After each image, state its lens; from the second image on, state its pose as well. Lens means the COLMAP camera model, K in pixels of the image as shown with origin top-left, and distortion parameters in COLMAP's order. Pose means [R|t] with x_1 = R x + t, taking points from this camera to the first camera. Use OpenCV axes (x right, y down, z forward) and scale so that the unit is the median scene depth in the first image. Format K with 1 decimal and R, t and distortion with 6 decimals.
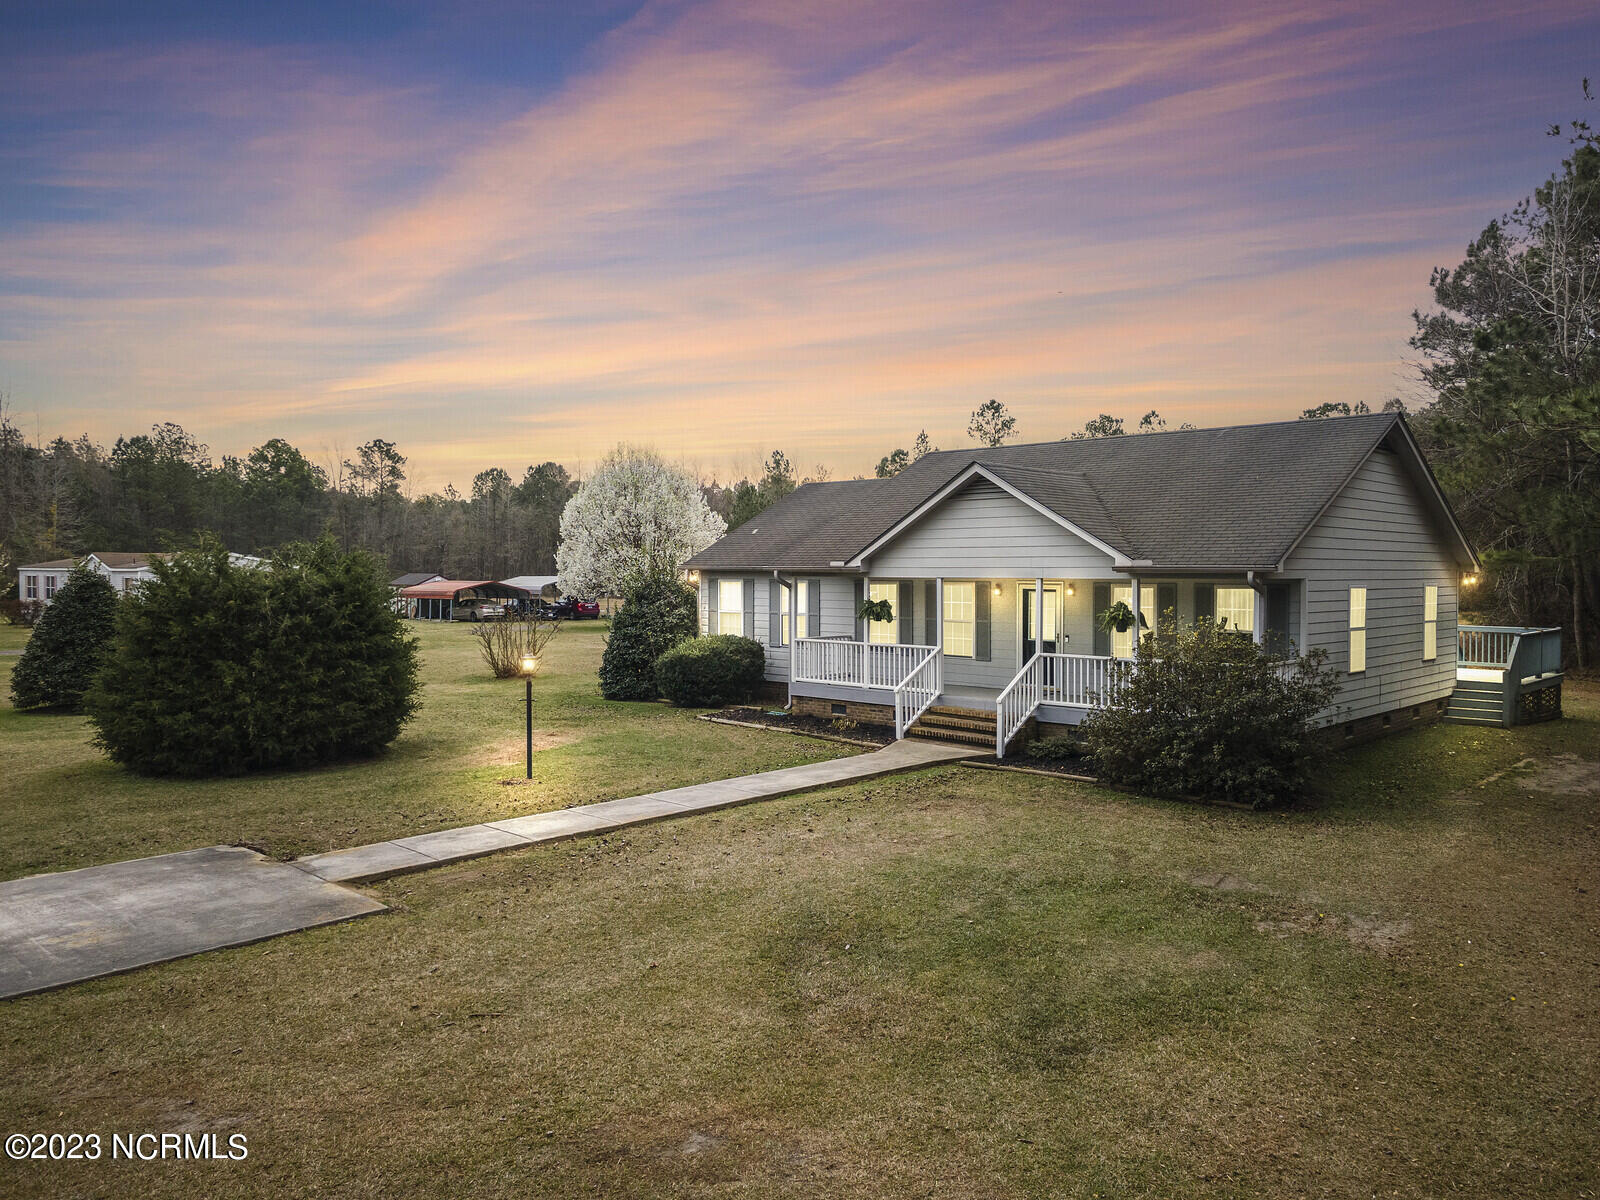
lens RADIAL K [[1154.5, 0, 809.8], [0, 1154.5, 606.2], [0, 0, 1]] dist [0.034843, 0.022536]
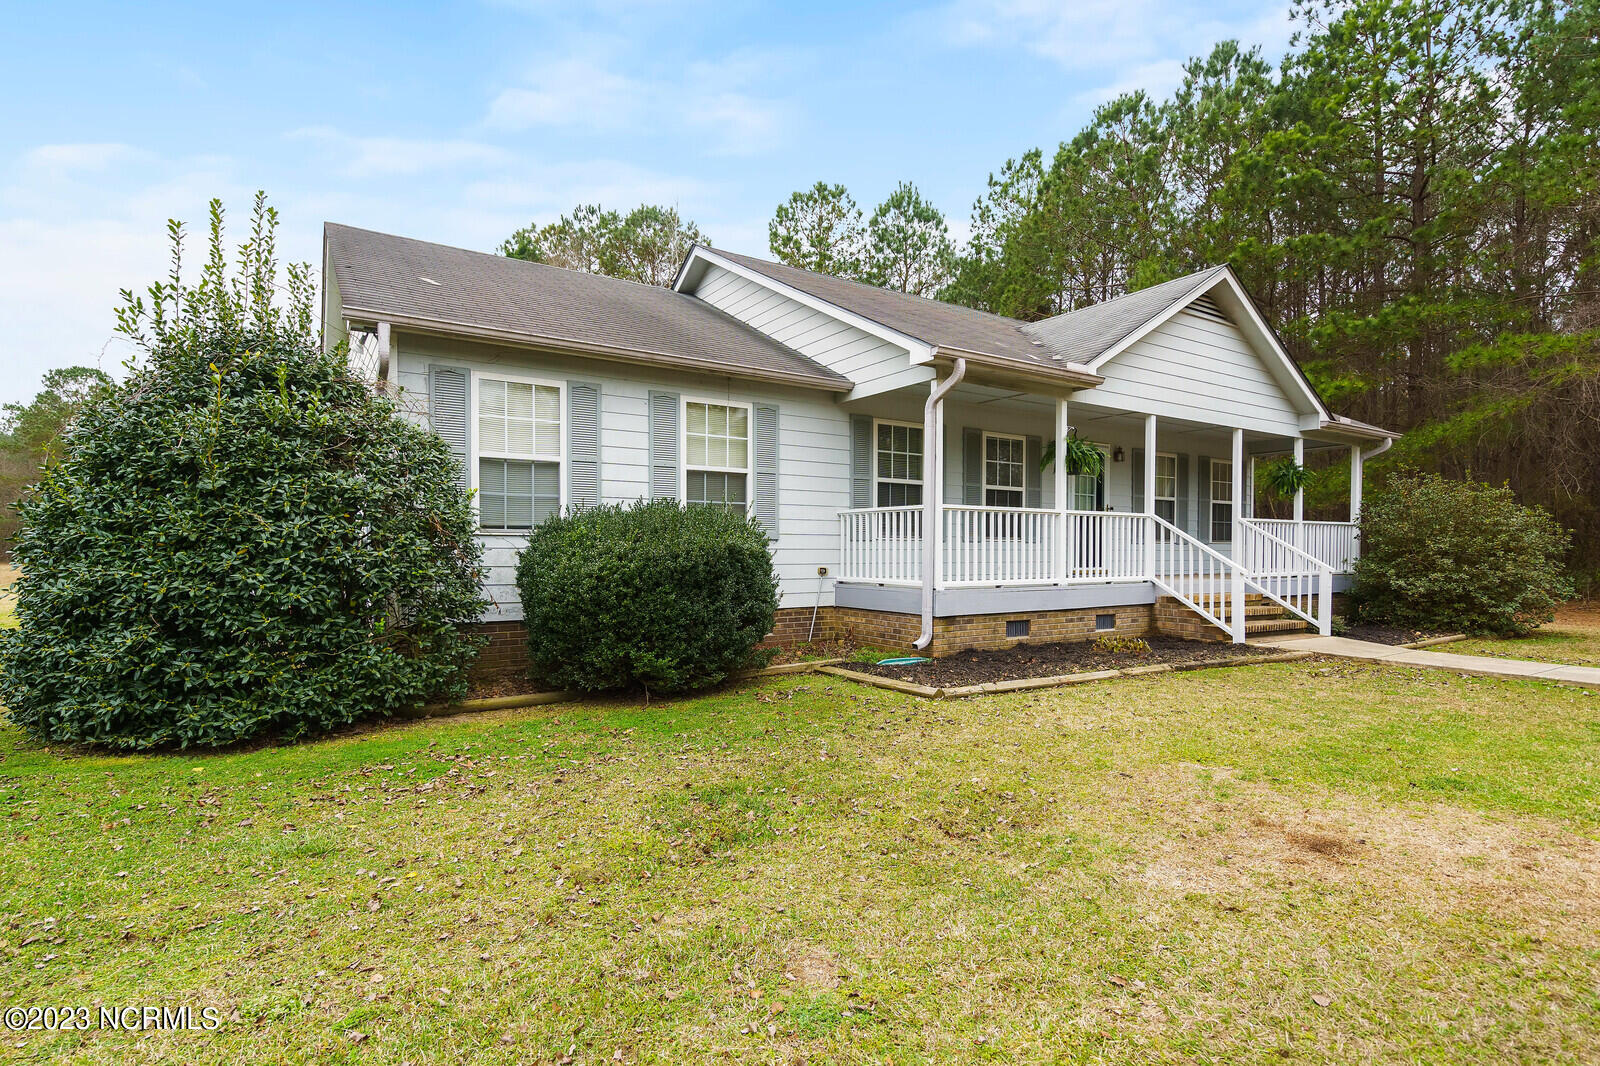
lens RADIAL K [[790.7, 0, 808.7], [0, 790.7, 539.9], [0, 0, 1]] dist [-0.002733, -0.000450]
pose [[0.241498, 0.009483, 0.970355, -0.364315], [0.027822, 0.999474, -0.016691, 0.048529], [-0.970002, 0.031028, 0.241107, 0.981829]]
